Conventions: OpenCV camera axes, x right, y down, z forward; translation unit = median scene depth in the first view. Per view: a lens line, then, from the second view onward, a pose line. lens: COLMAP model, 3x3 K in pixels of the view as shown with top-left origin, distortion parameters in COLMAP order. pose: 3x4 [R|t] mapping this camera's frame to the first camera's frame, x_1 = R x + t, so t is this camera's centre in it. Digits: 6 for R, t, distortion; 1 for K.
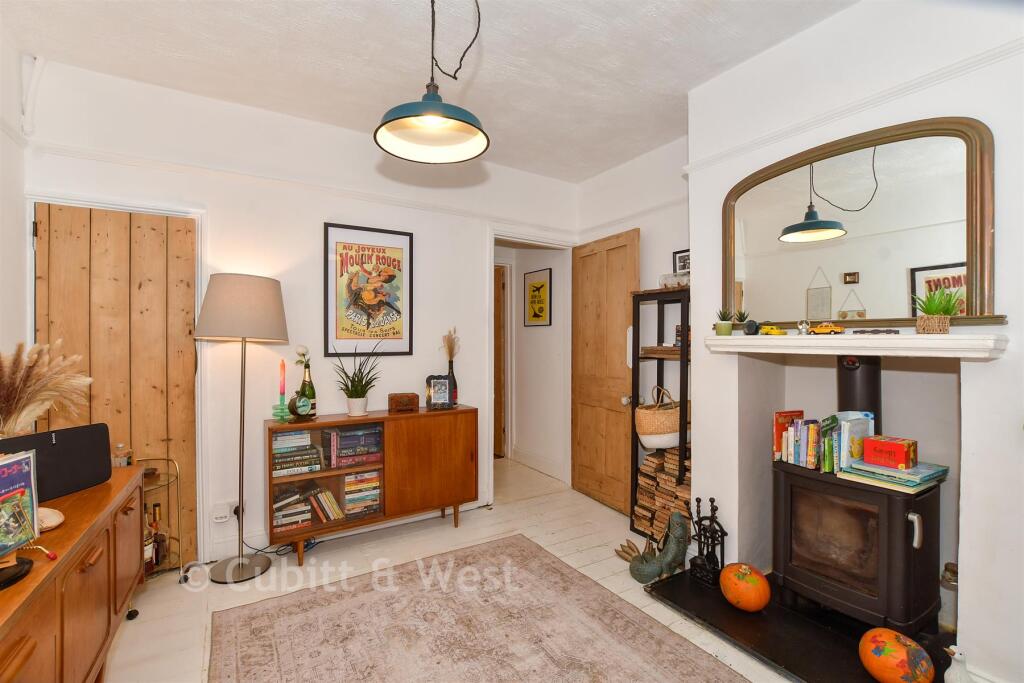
lens RADIAL K [[458.3, 0, 514.5], [0, 458.3, 340.7], [0, 0, 1]] dist [-0.000436, -0.000112]
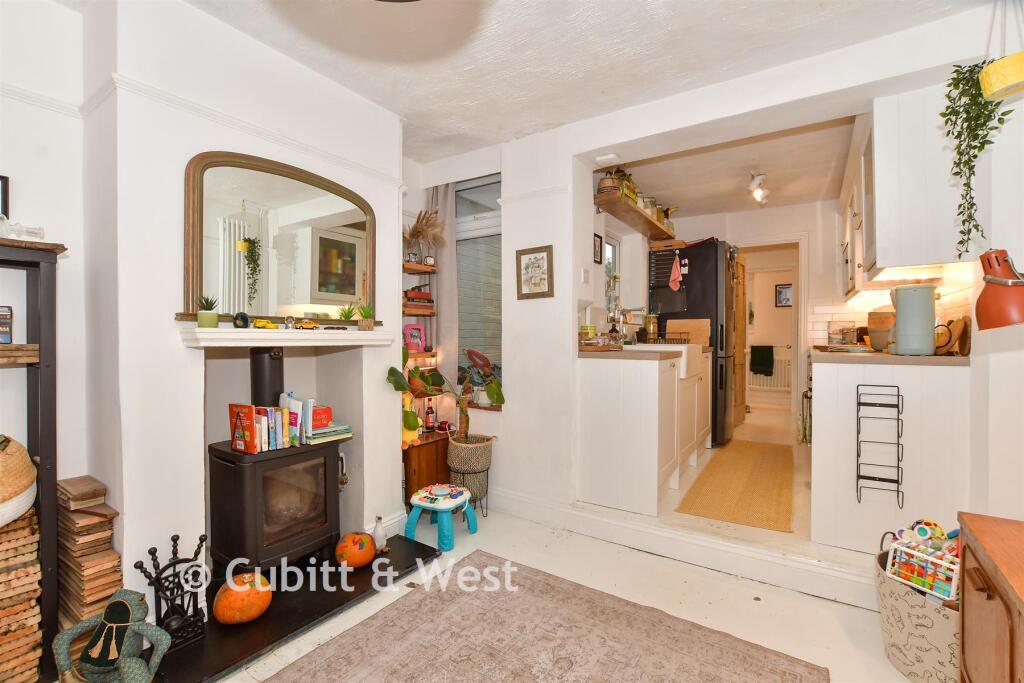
lens RADIAL K [[458.3, 0, 514.2], [0, 458.3, 341.1], [0, 0, 1]] dist [-0.000436, -0.000112]
pose [[-0.398662, -0.015421, 0.916968, -0.589592], [-0.008940, 0.999876, 0.012928, -0.002683], [-0.917054, -0.003043, -0.398751, 0.907294]]
